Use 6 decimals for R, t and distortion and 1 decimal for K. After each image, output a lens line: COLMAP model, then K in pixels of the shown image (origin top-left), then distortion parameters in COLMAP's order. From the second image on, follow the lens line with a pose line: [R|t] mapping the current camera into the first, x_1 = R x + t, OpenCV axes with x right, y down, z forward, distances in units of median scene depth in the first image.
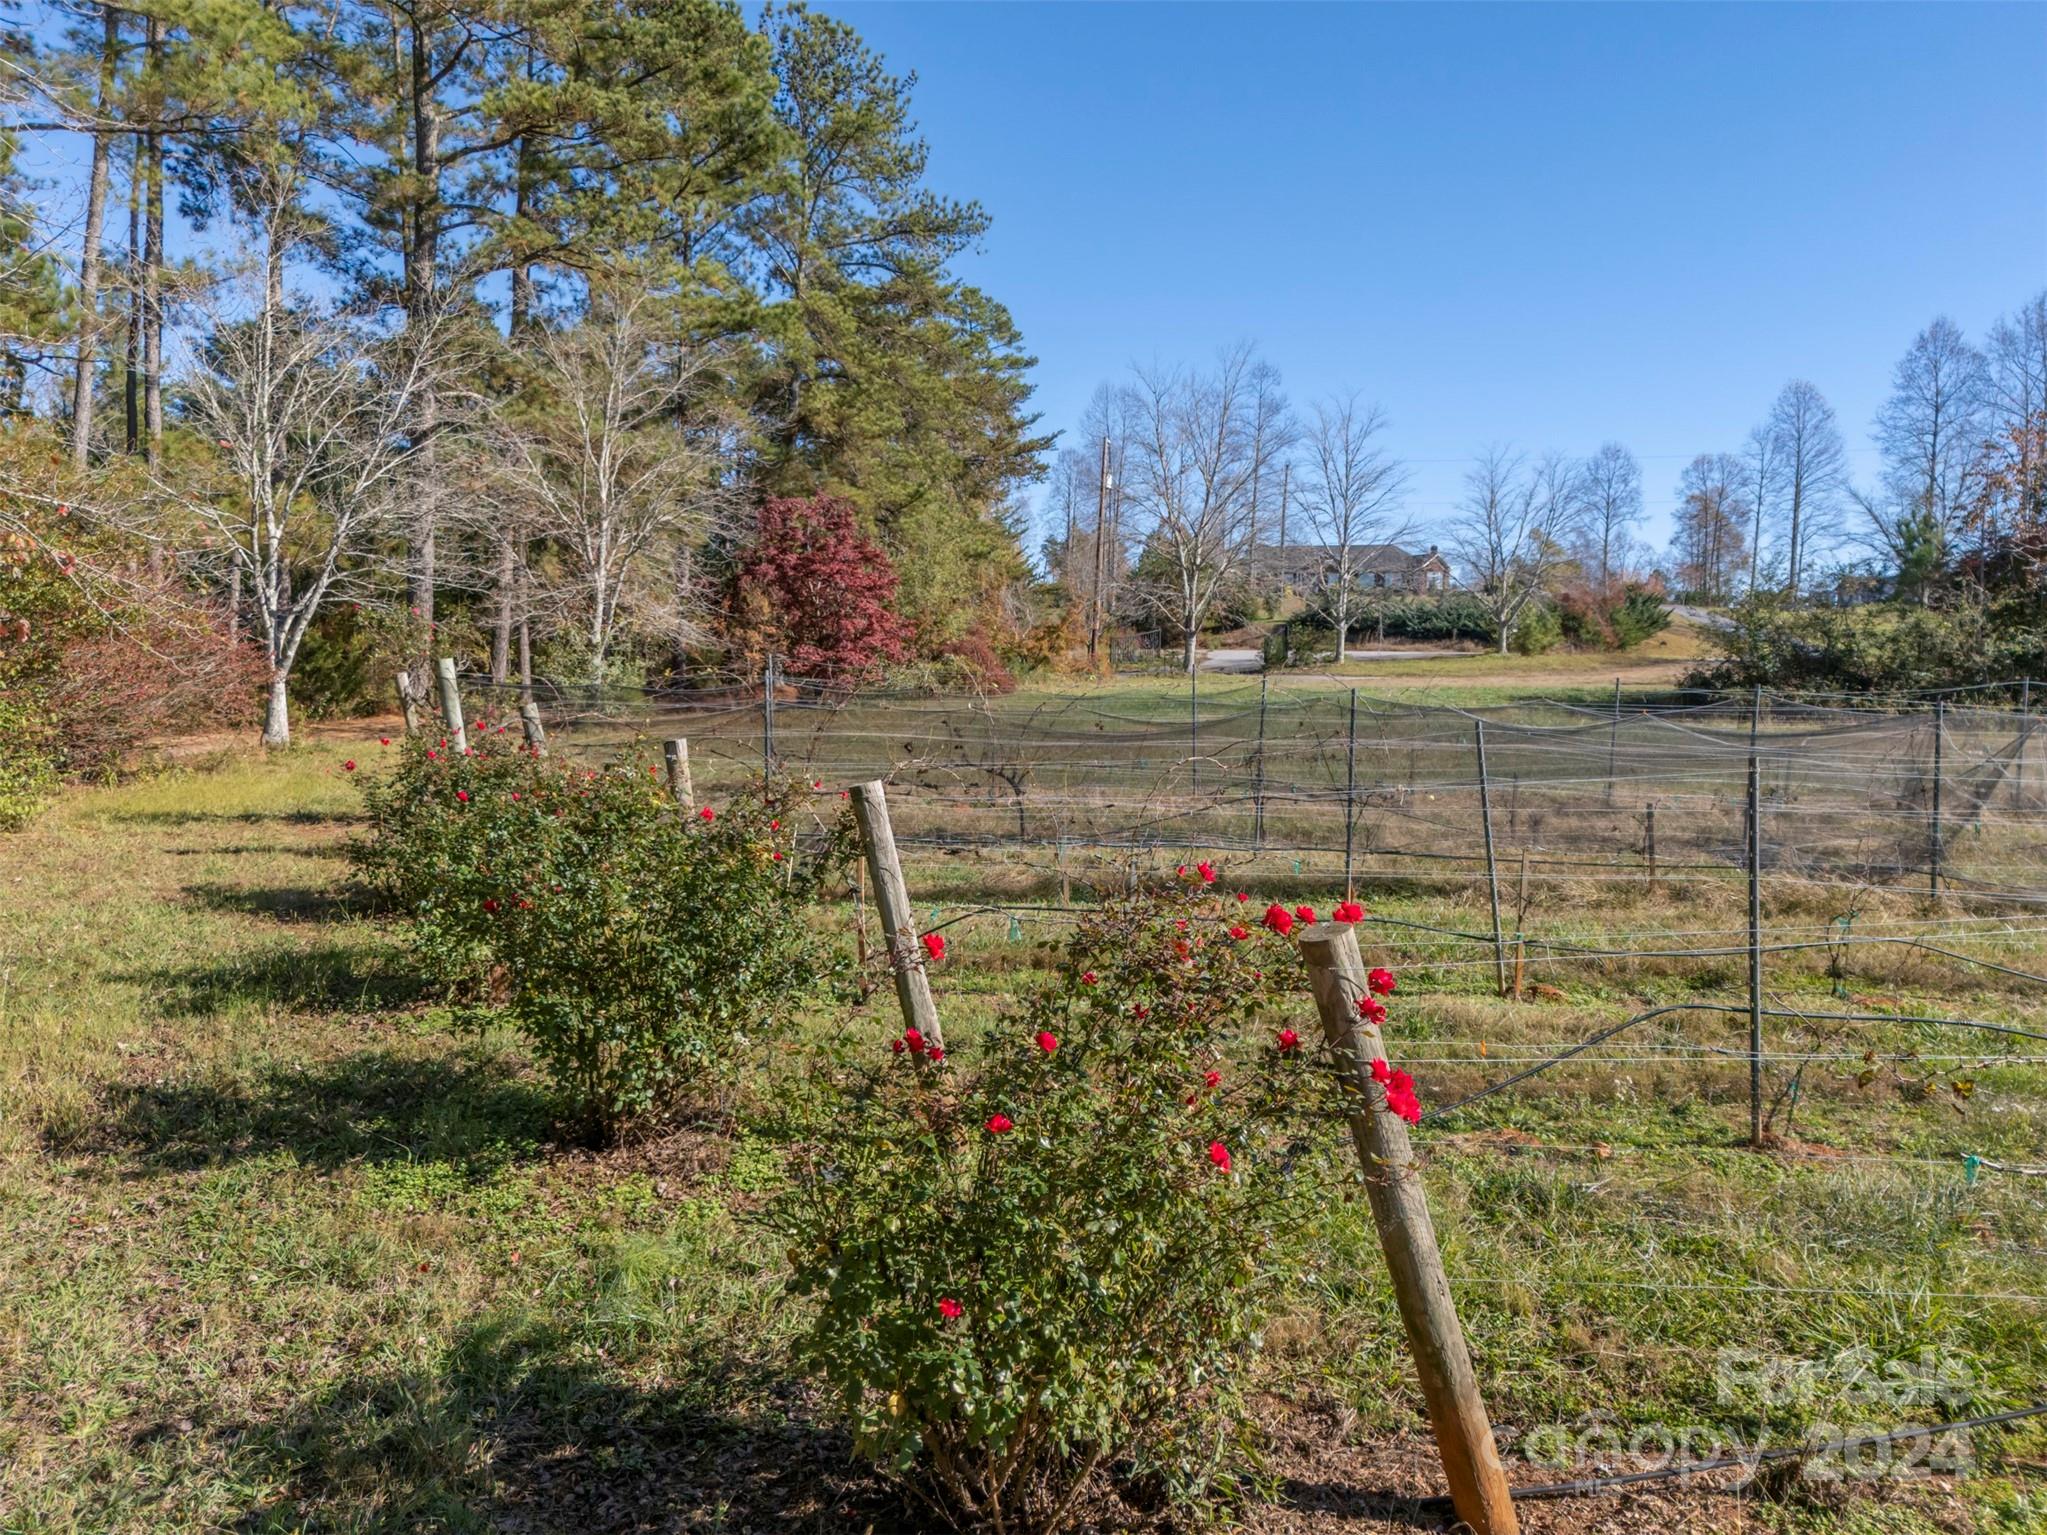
lens RADIAL K [[1532.3, 0, 1023.5], [0, 1532.3, 767.5], [0, 0, 1]] dist [0.115235, -0.067892]
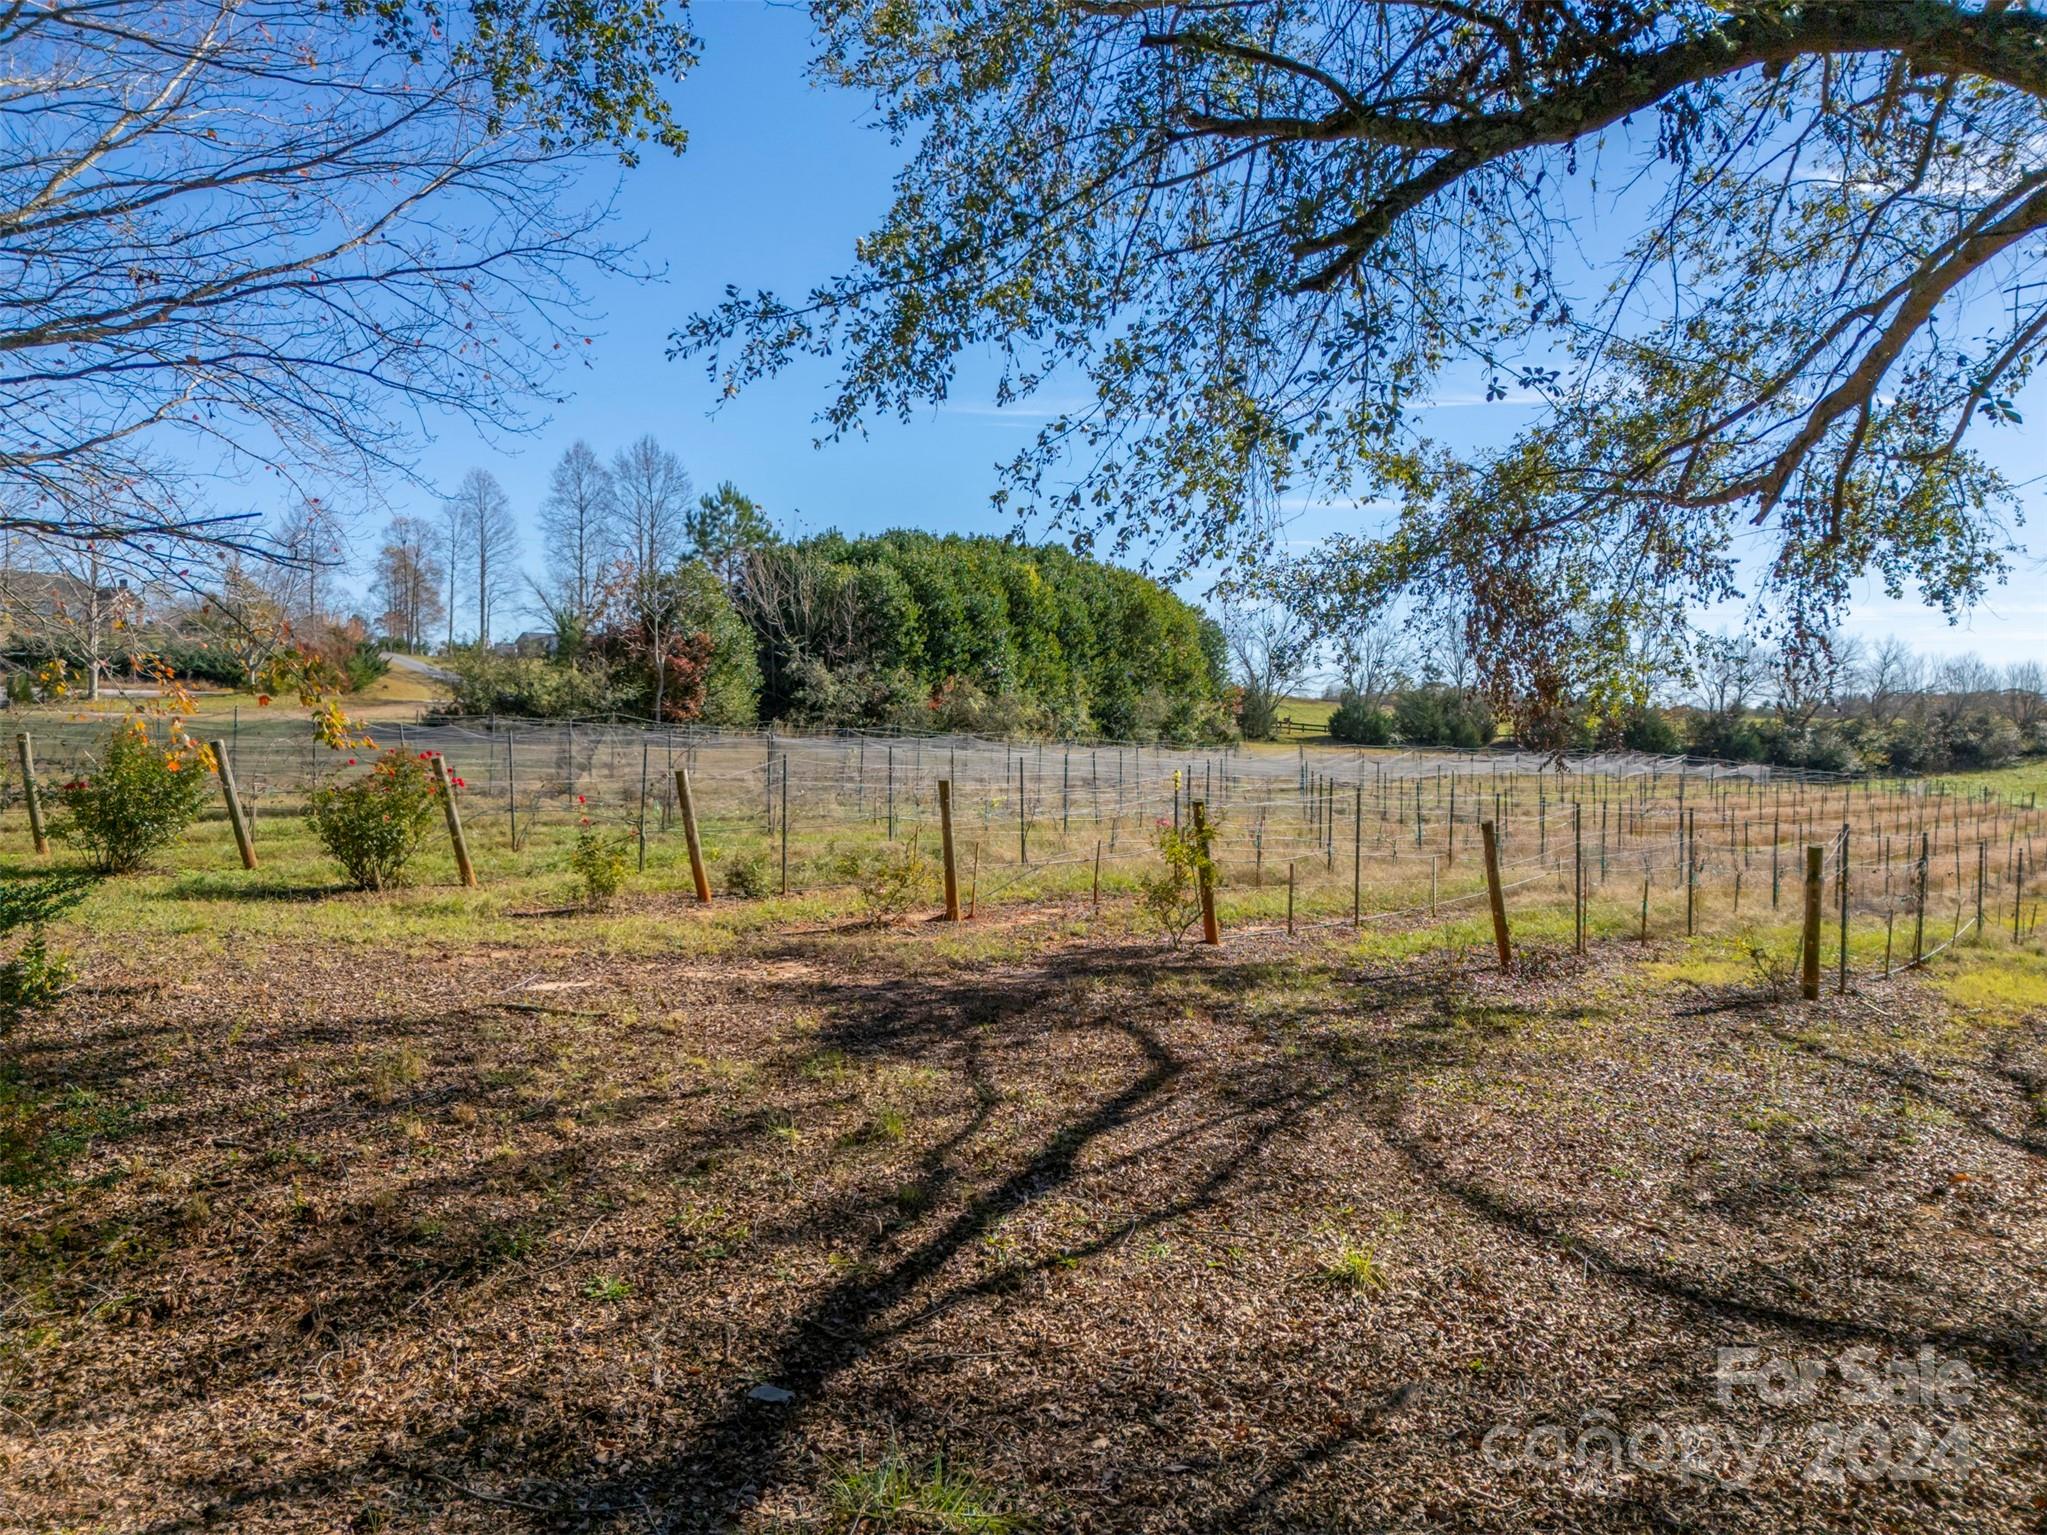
lens RADIAL K [[1529.8, 0, 1045.0], [0, 1529.8, 761.5], [0, 0, 1]] dist [0.149315, -0.073595]
pose [[0.695687, -0.024103, 0.717940, -0.088824], [0.046016, 0.998880, -0.011055, 0.012121], [-0.716869, 0.040728, 0.696017, -0.168639]]
